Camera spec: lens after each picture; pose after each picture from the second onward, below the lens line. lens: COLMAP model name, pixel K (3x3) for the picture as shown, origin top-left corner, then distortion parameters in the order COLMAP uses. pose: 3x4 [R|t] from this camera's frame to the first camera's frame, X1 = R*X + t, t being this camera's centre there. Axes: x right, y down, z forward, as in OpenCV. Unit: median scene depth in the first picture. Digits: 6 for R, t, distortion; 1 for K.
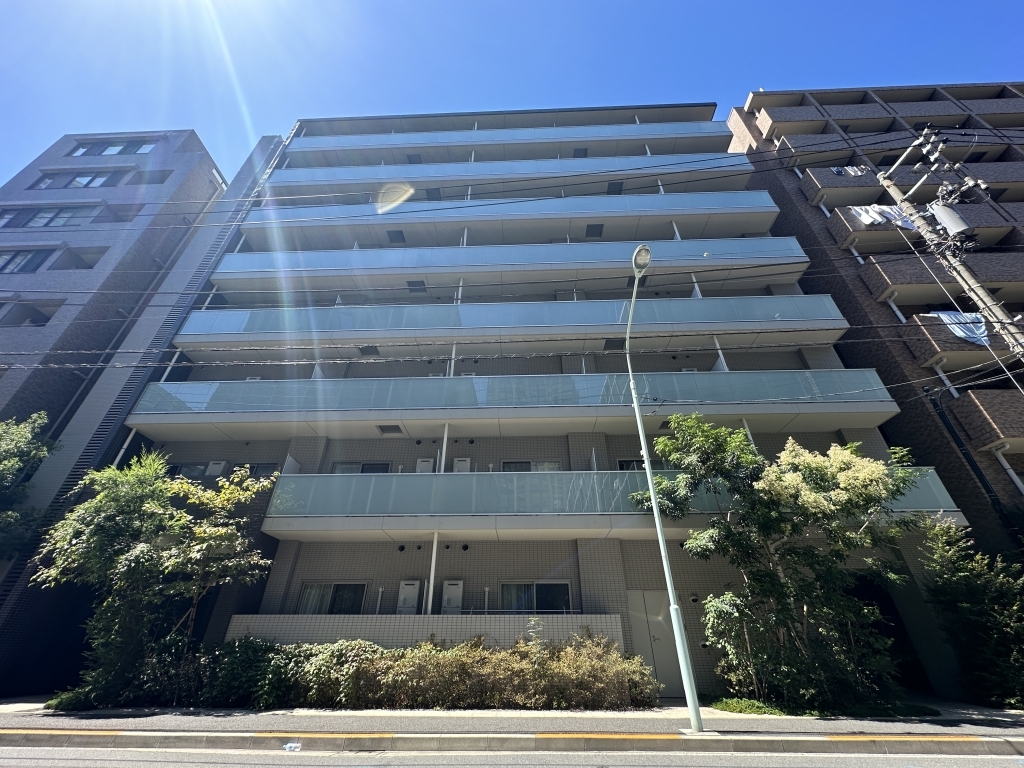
lens RADIAL K [[408.5, 0, 512.0], [0, 408.5, 384.0], [0, 0, 1]] dist [-0.002588, 0.000573]
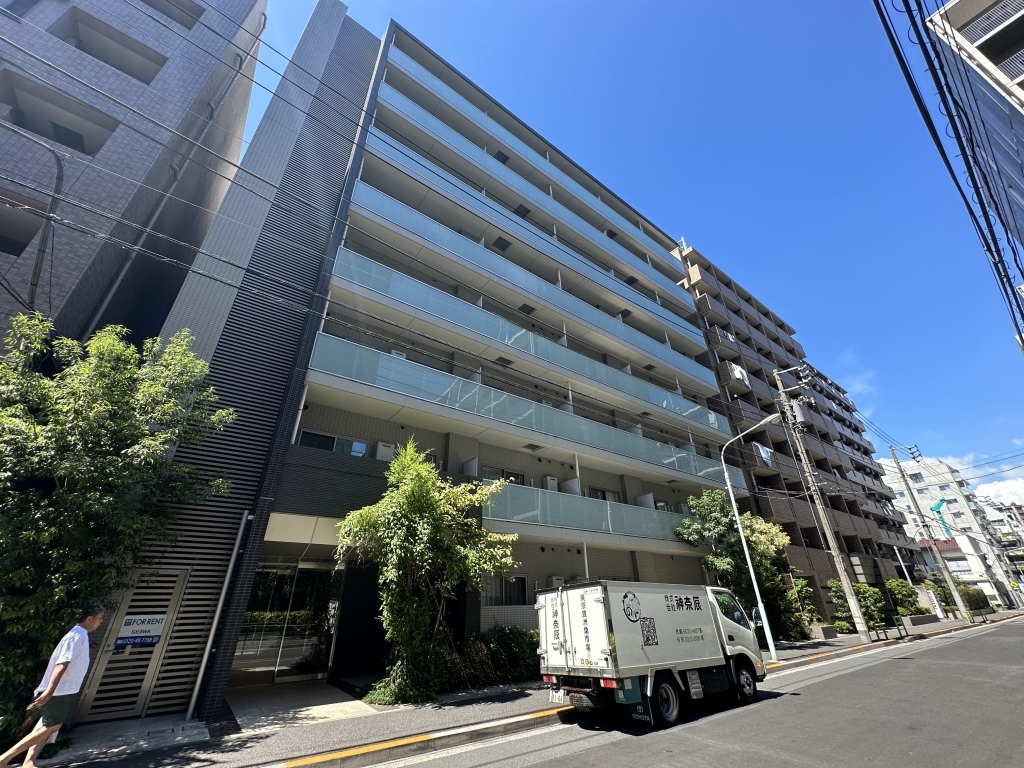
lens RADIAL K [[408.5, 0, 512.0], [0, 408.5, 384.0], [0, 0, 1]] dist [-0.002588, 0.000573]
pose [[0.773735, 0.289189, 0.563652, -2.213129], [-0.332259, 0.942784, -0.027611, -0.014834], [-0.539386, -0.165915, 0.825551, 0.216341]]
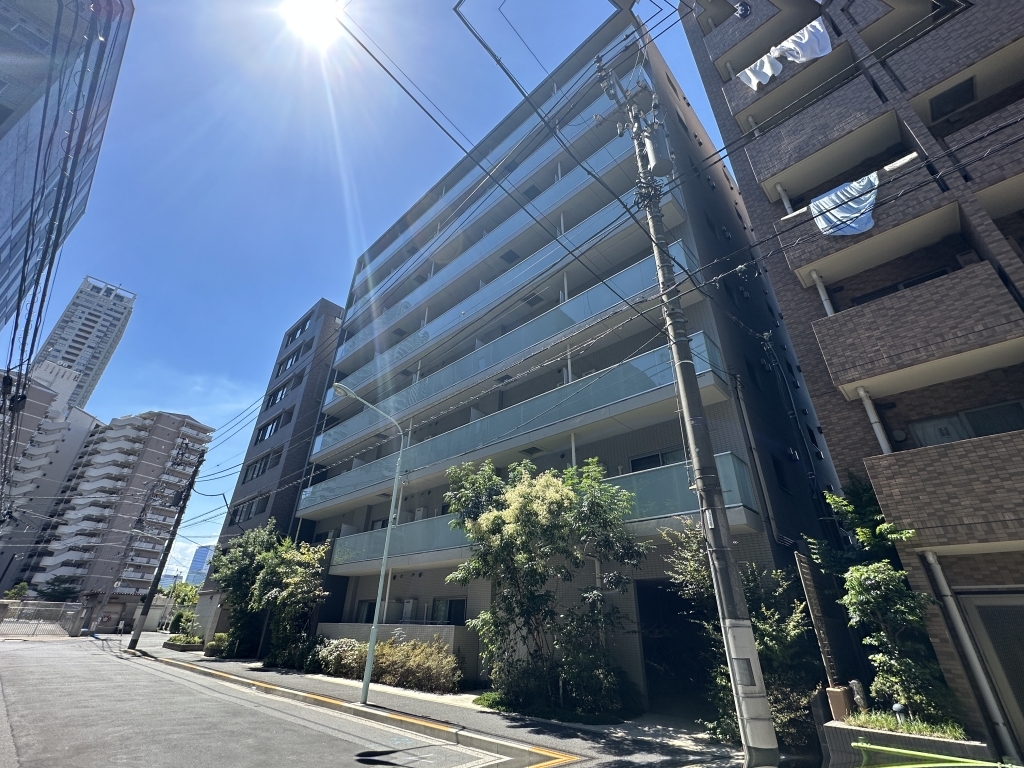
lens RADIAL K [[456.6, 0, 512.0], [0, 456.6, 384.0], [0, 0, 1]] dist [0.000623, 0.000060]
pose [[0.745630, -0.306212, -0.591837, 0.936567], [0.343550, 0.937676, -0.052322, -0.016006], [0.570973, -0.164313, 0.804358, 0.027479]]
